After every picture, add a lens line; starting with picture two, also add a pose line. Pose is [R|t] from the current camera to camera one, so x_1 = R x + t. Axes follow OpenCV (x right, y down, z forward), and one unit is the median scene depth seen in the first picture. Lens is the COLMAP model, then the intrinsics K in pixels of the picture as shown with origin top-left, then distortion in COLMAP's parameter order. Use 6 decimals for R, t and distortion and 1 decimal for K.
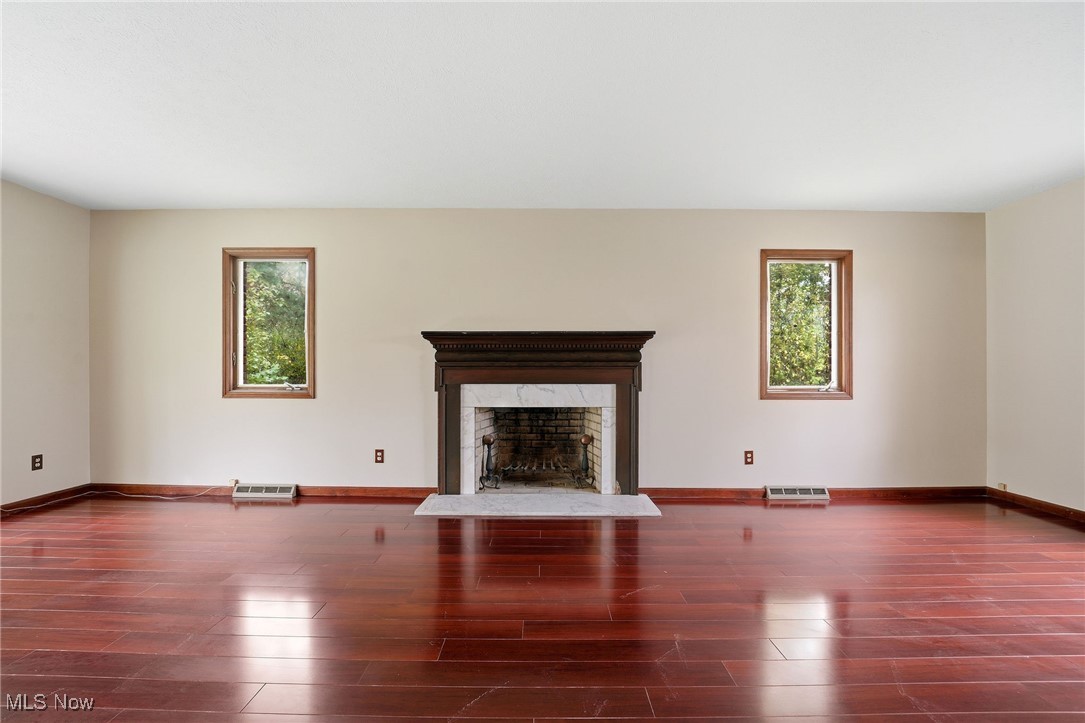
lens RADIAL K [[441.2, 0, 539.1], [0, 441.2, 368.6], [0, 0, 1]] dist [-0.007425, -0.000868]
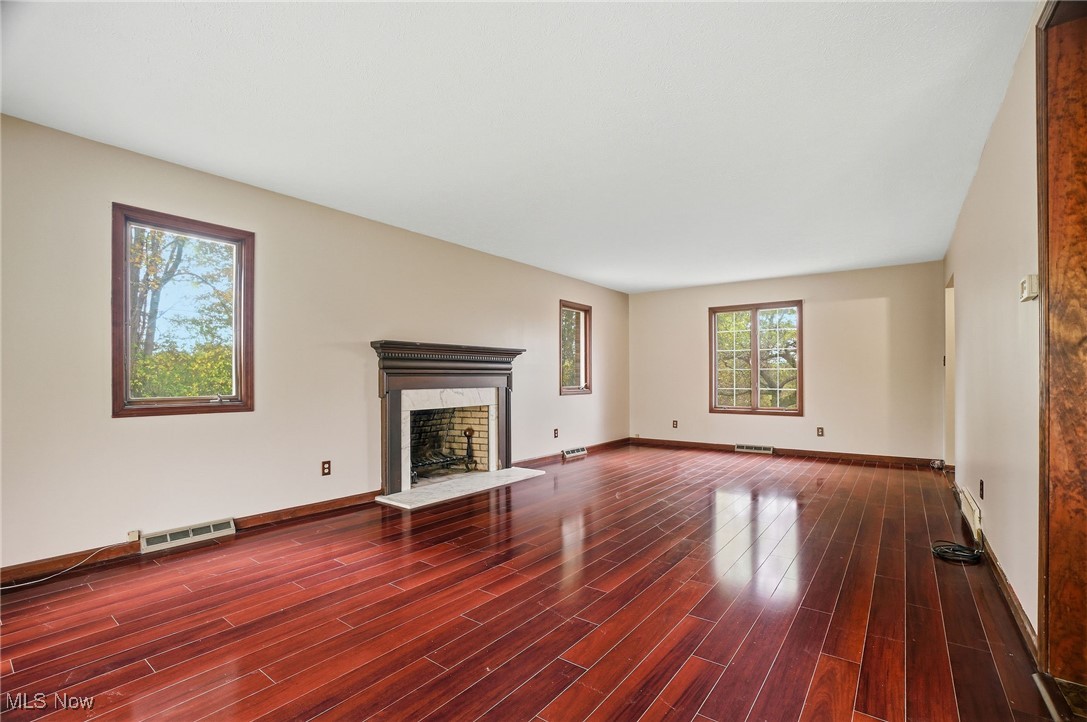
lens RADIAL K [[497.8, 0, 547.4], [0, 497.8, 366.4], [0, 0, 1]] dist [0.006509, 0.000547]
pose [[0.598748, 0.015309, 0.800791, -0.940757], [-0.006501, 0.999877, -0.014255, -0.007687], [-0.800911, 0.003329, 0.598774, -0.022578]]
